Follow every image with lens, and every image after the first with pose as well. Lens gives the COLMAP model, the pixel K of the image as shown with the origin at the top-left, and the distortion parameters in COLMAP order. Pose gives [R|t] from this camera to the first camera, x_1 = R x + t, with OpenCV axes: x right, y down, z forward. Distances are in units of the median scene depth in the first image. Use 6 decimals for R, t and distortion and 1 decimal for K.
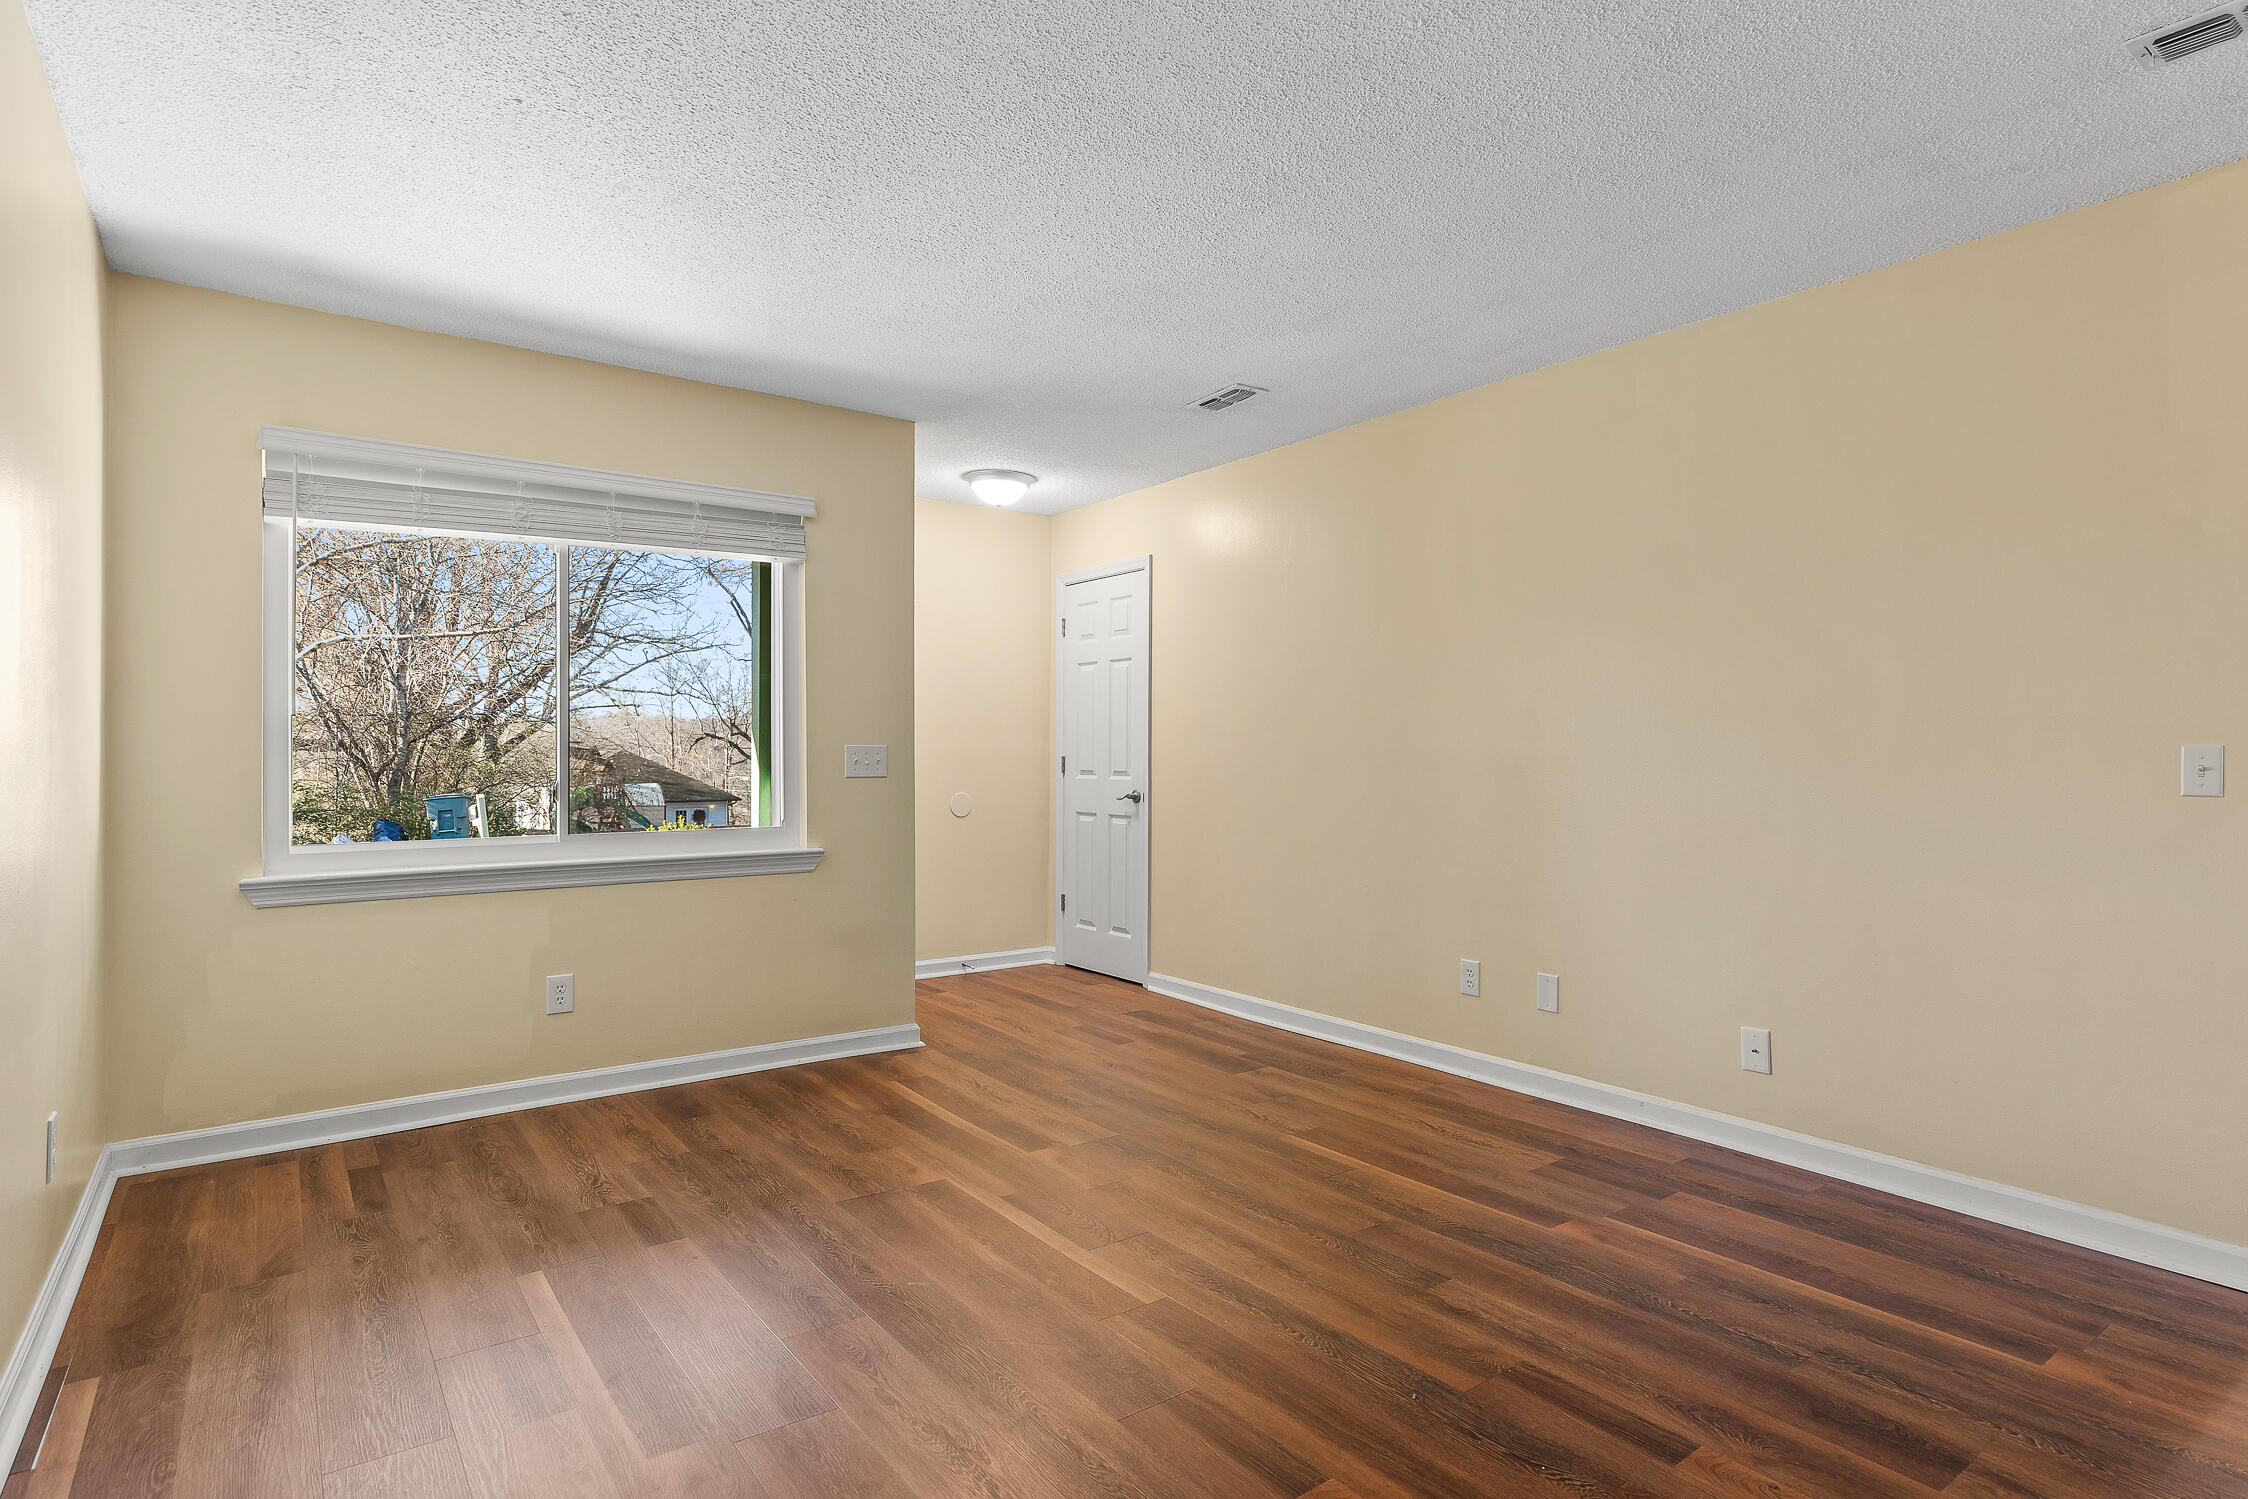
lens RADIAL K [[1159.2, 0, 1128.6], [0, 1159.2, 755.6], [0, 0, 1]] dist [0.004330, 0.000357]
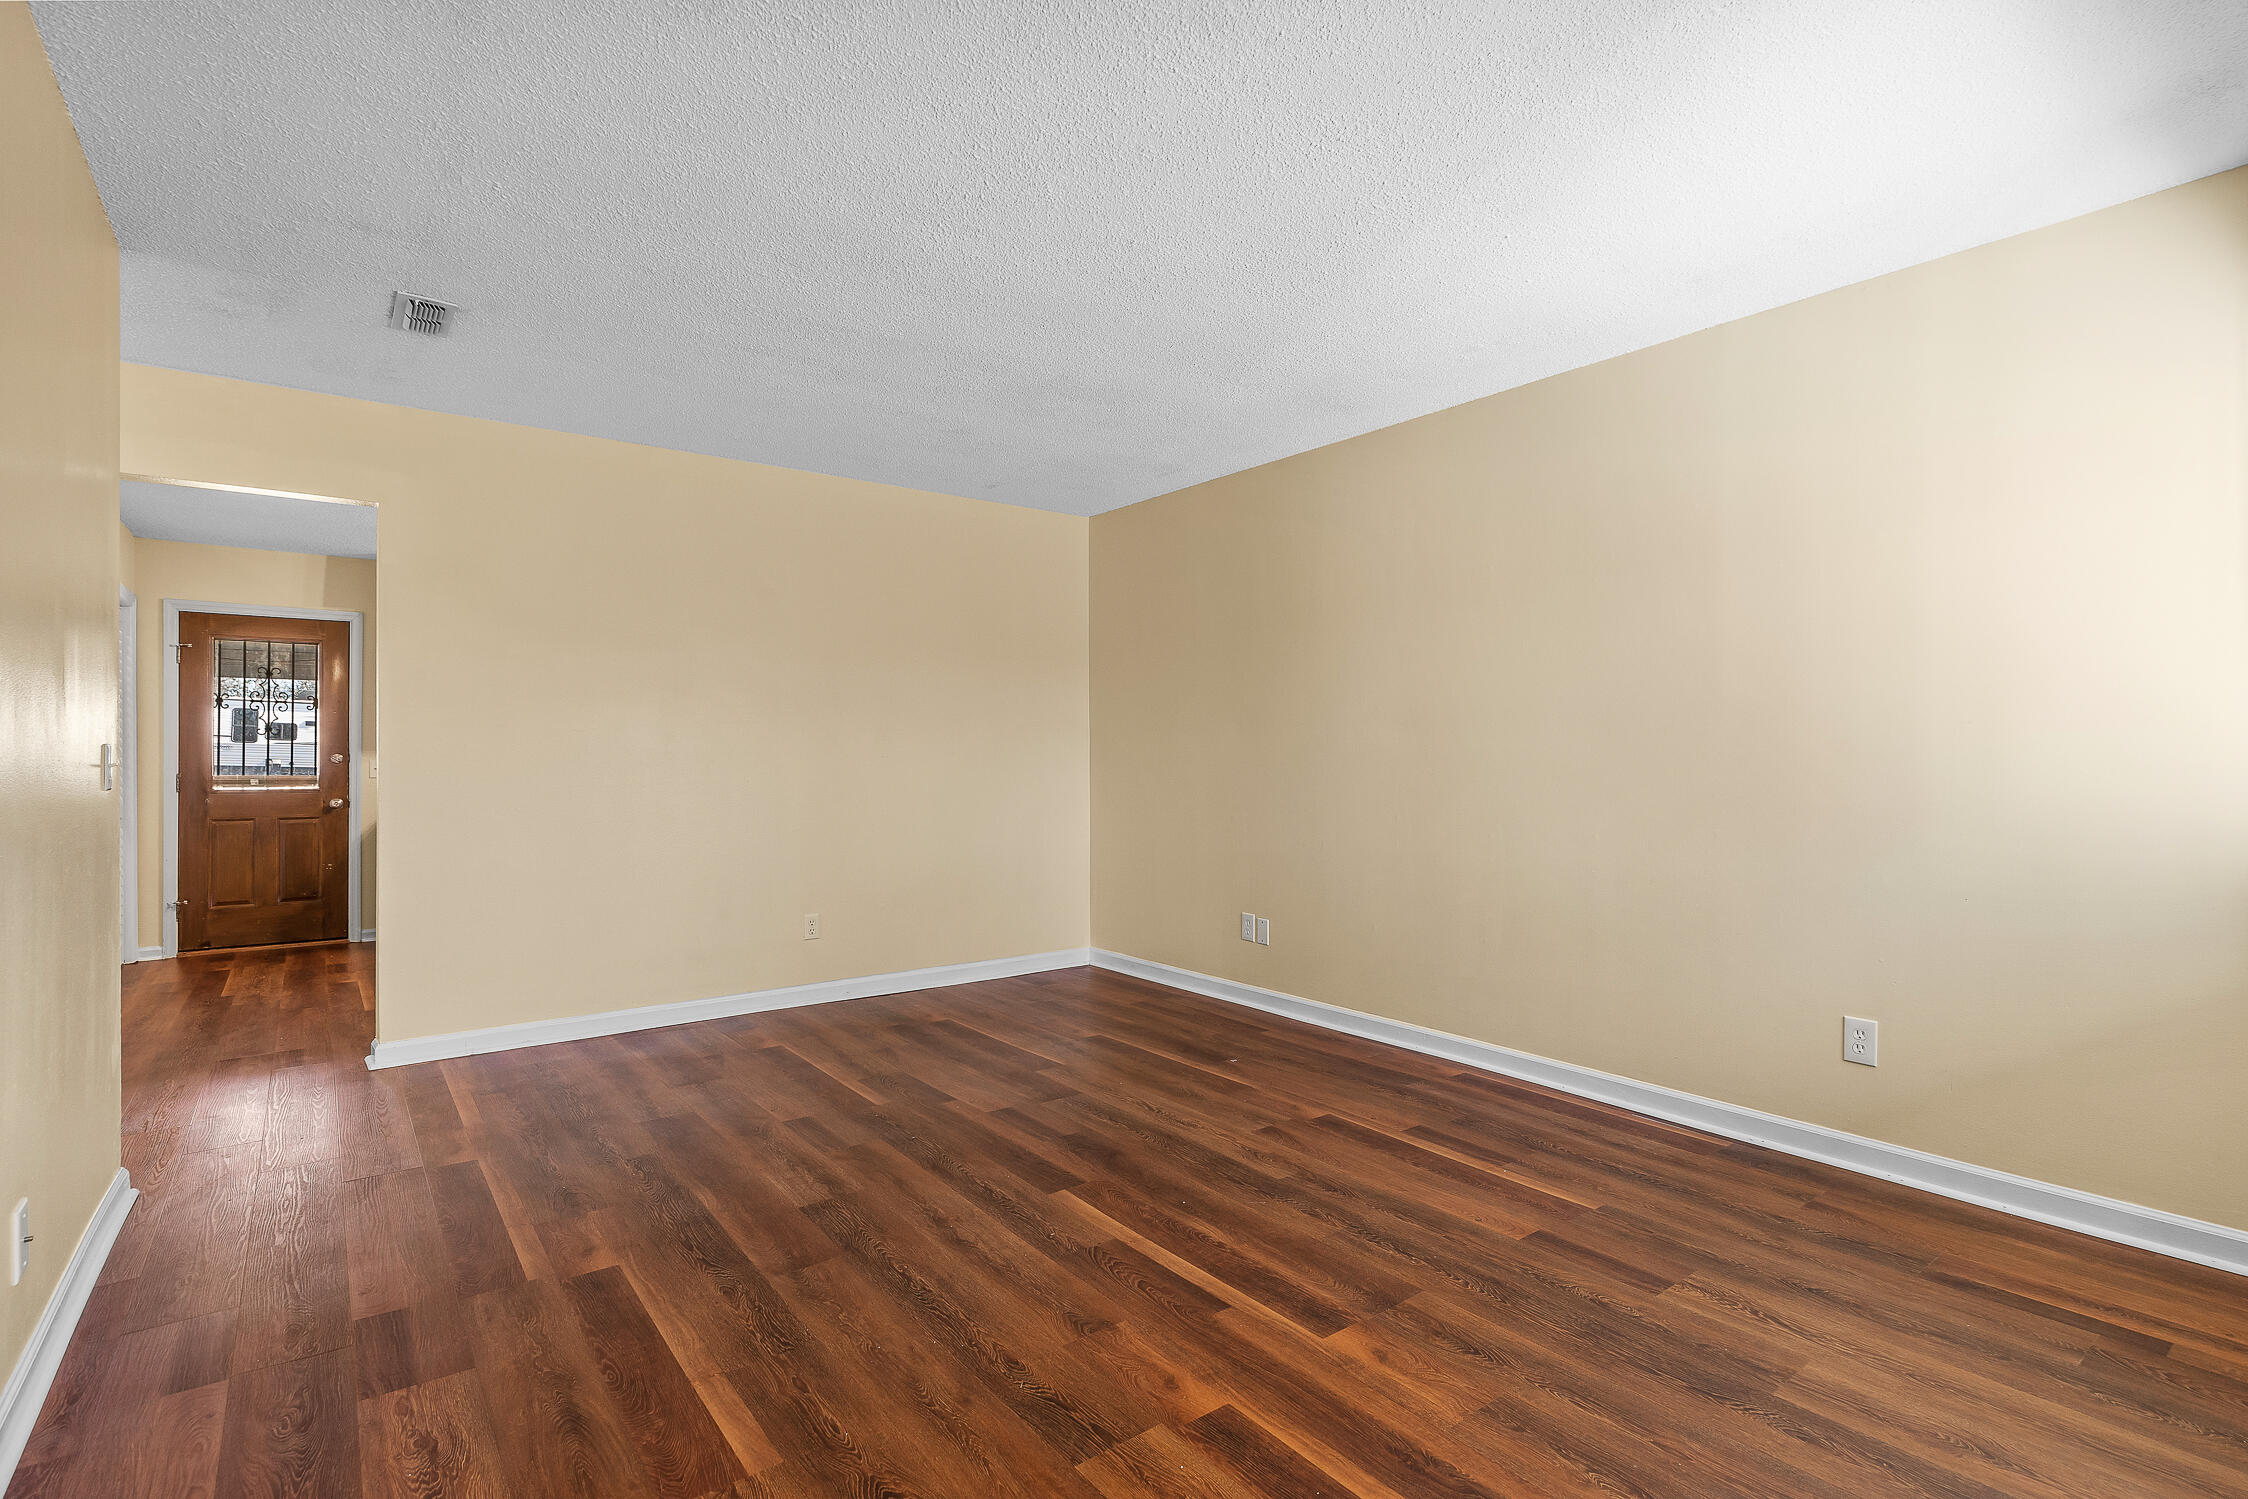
lens RADIAL K [[1068.1, 0, 1139.2], [0, 1068.1, 758.3], [0, 0, 1]] dist [-0.000367, -0.000109]
pose [[-0.999698, -0.001780, -0.024511, -0.025885], [-0.001695, 0.999993, -0.003462, 0.004065], [0.024516, -0.003420, -0.999694, 1.571092]]
